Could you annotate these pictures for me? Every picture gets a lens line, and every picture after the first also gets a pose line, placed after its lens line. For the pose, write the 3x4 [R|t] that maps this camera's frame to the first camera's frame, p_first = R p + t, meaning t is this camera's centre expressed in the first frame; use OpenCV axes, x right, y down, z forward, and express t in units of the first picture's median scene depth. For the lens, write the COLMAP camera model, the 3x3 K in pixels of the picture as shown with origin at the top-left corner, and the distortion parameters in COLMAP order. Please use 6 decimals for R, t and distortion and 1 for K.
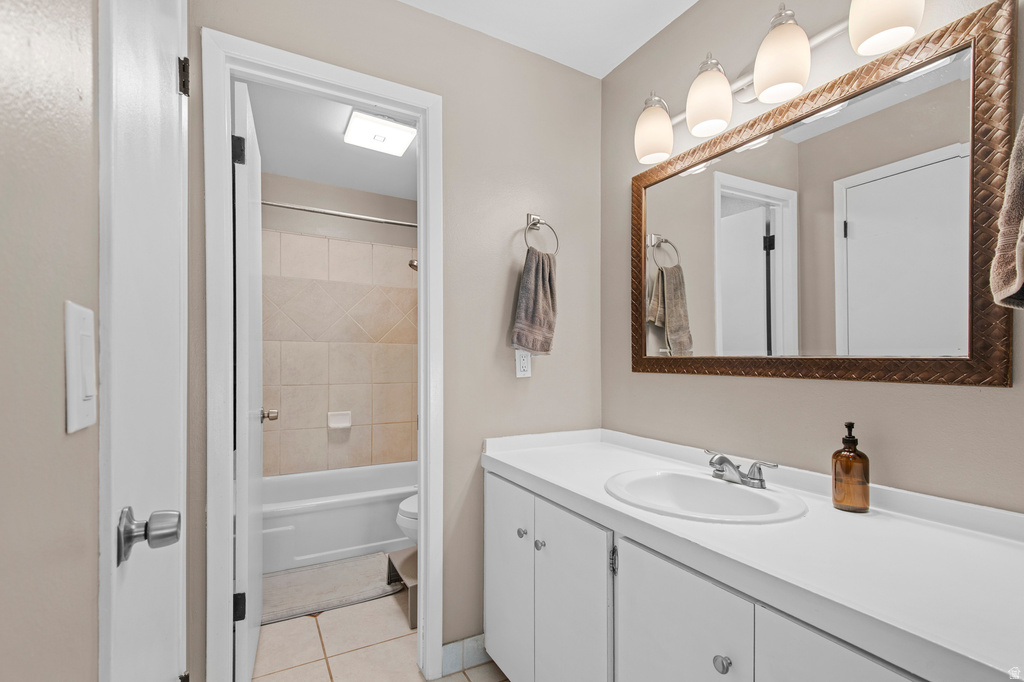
lens RADIAL K [[469.1, 0, 512.6], [0, 469.1, 348.6], [0, 0, 1]] dist [0.001816, 0.000038]
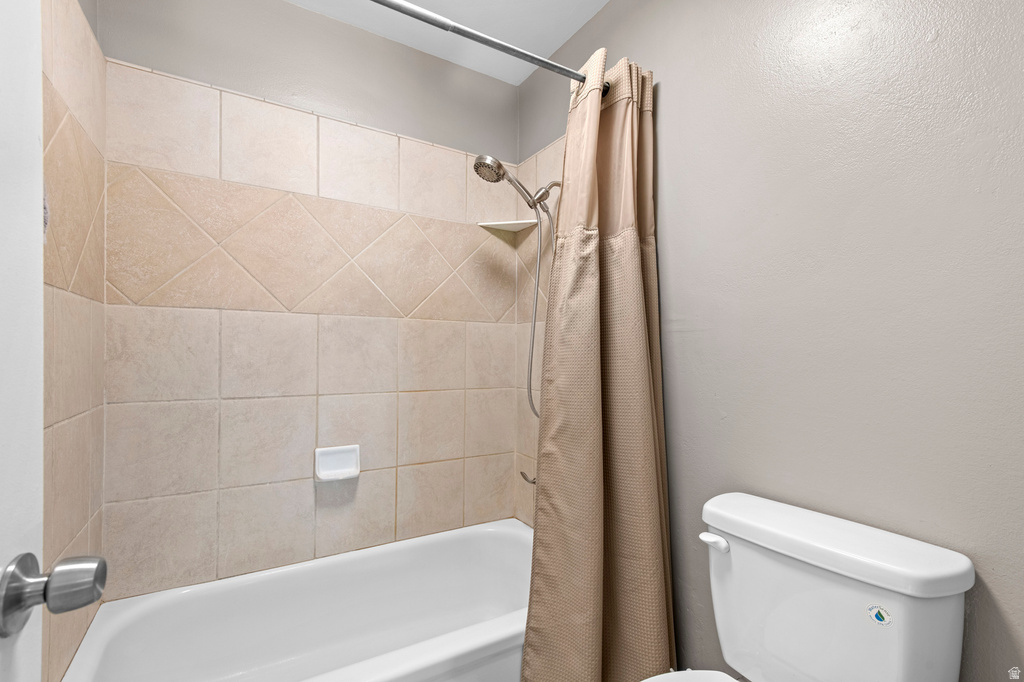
lens RADIAL K [[469.1, 0, 511.9], [0, 469.1, 343.5], [0, 0, 1]] dist [0.001816, 0.000038]
pose [[0.999086, 0.007722, 0.042052, -0.195232], [-0.008071, 0.999934, 0.008126, 0.012541], [-0.041987, -0.008458, 0.999082, 0.463204]]
